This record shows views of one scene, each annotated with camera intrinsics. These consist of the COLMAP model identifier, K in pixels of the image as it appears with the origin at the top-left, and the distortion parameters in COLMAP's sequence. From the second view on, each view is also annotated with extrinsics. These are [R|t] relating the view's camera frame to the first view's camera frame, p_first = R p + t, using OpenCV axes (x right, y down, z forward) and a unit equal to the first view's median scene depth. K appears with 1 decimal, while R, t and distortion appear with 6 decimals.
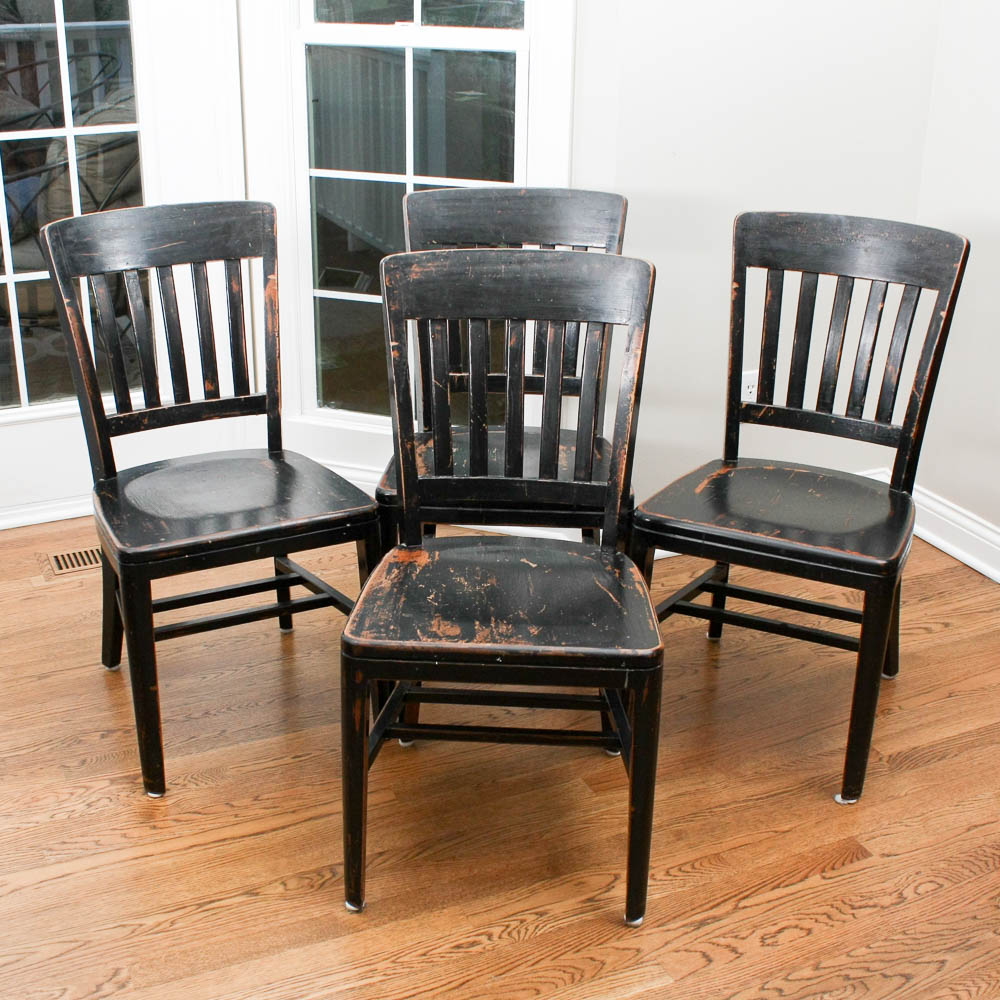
lens RADIAL K [[1380.6, 0, 511.0], [0, 1380.6, 519.6], [0, 0, 1]] dist [-0.127784, 0.000000]
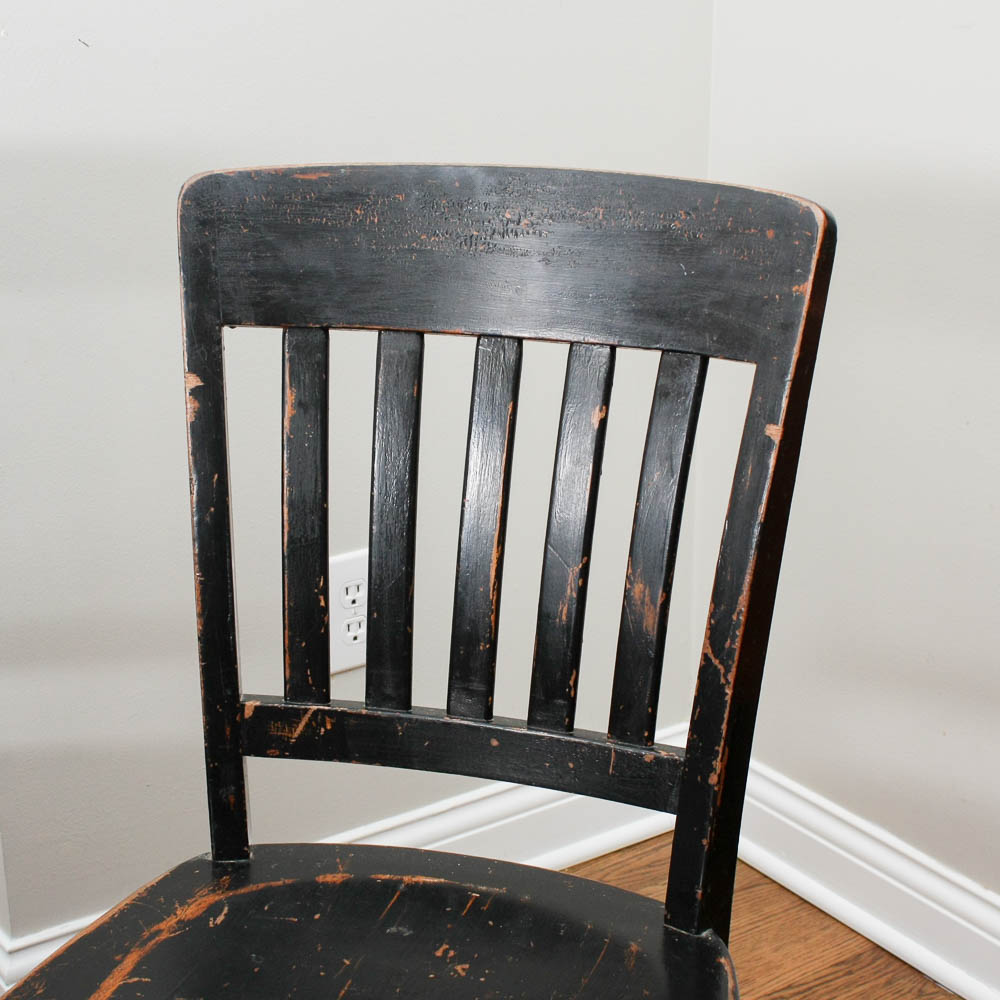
lens RADIAL K [[1907.2, 0, 496.4], [0, 1907.2, 513.7], [0, 0, 1]] dist [-0.101250, 0.000000]
pose [[0.987245, -0.070023, 0.142983, 0.175617], [0.078891, 0.995234, -0.057315, -0.106657], [-0.138288, 0.067864, 0.988064, 0.526726]]
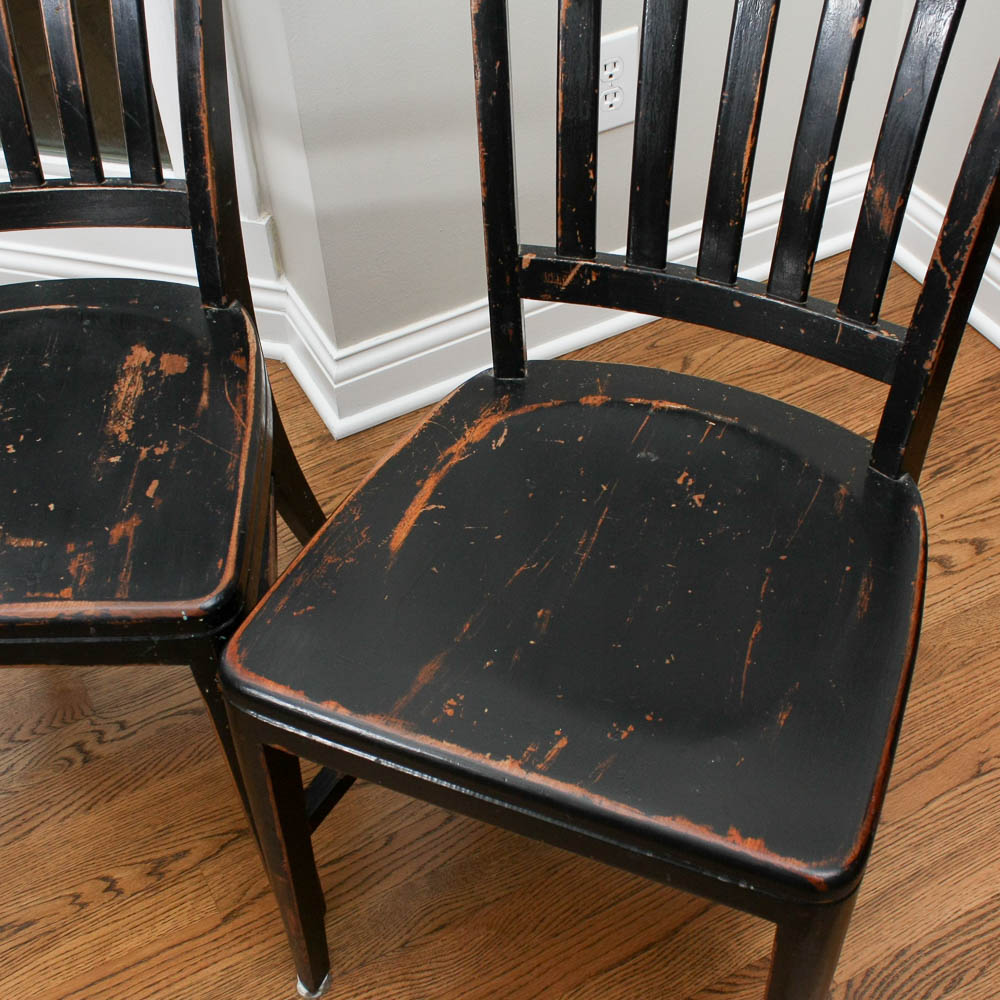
lens RADIAL K [[1380.6, 0, 509.4], [0, 1380.6, 495.6], [0, 0, 1]] dist [-0.127784, 0.000000]
pose [[0.997588, -0.066038, -0.021381, 0.178702], [0.069183, 0.920872, 0.383678, -0.189429], [-0.005648, -0.384232, 0.923219, 0.621300]]
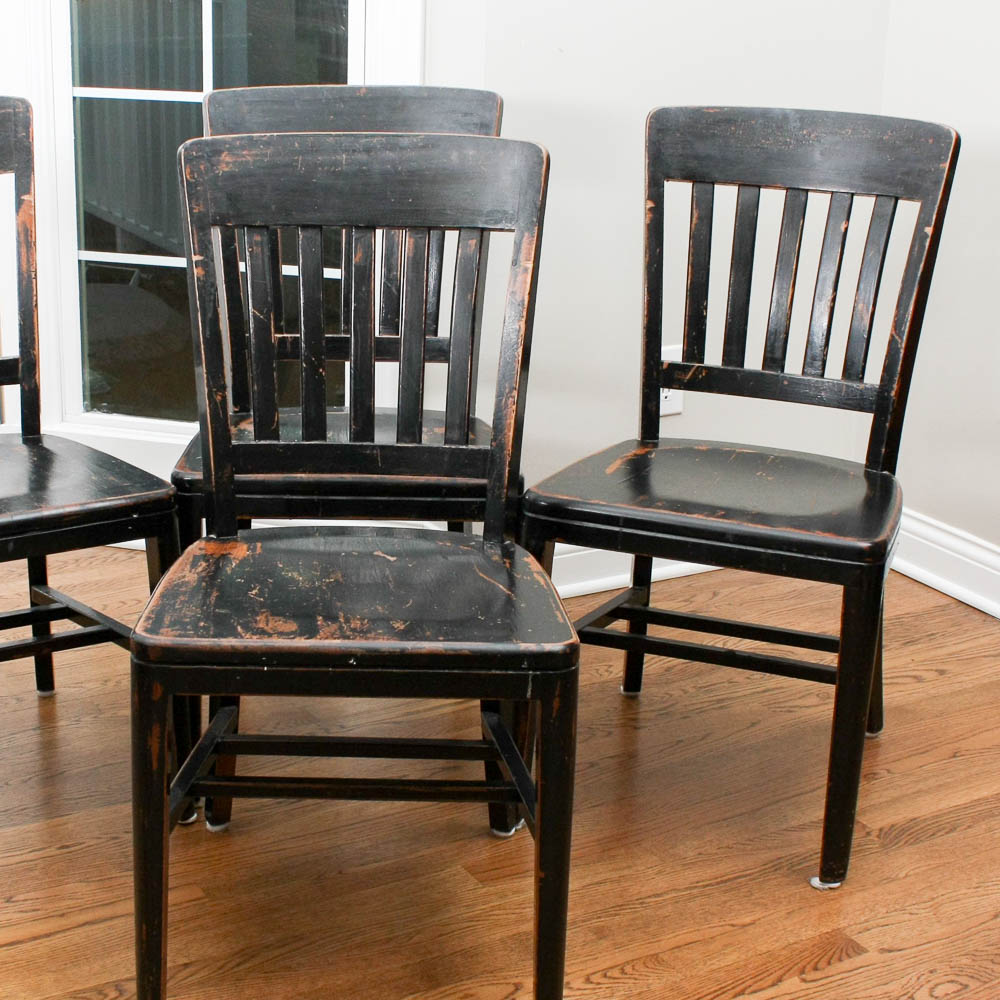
lens RADIAL K [[1820.2, 0, 418.3], [0, 1820.2, 520.4], [0, 0, 1]] dist [-0.122298, 0.000000]
pose [[0.998550, -0.015463, 0.051560, -0.017248], [0.019505, 0.996697, -0.078831, 0.080160], [-0.050171, 0.079722, 0.995554, 0.036961]]
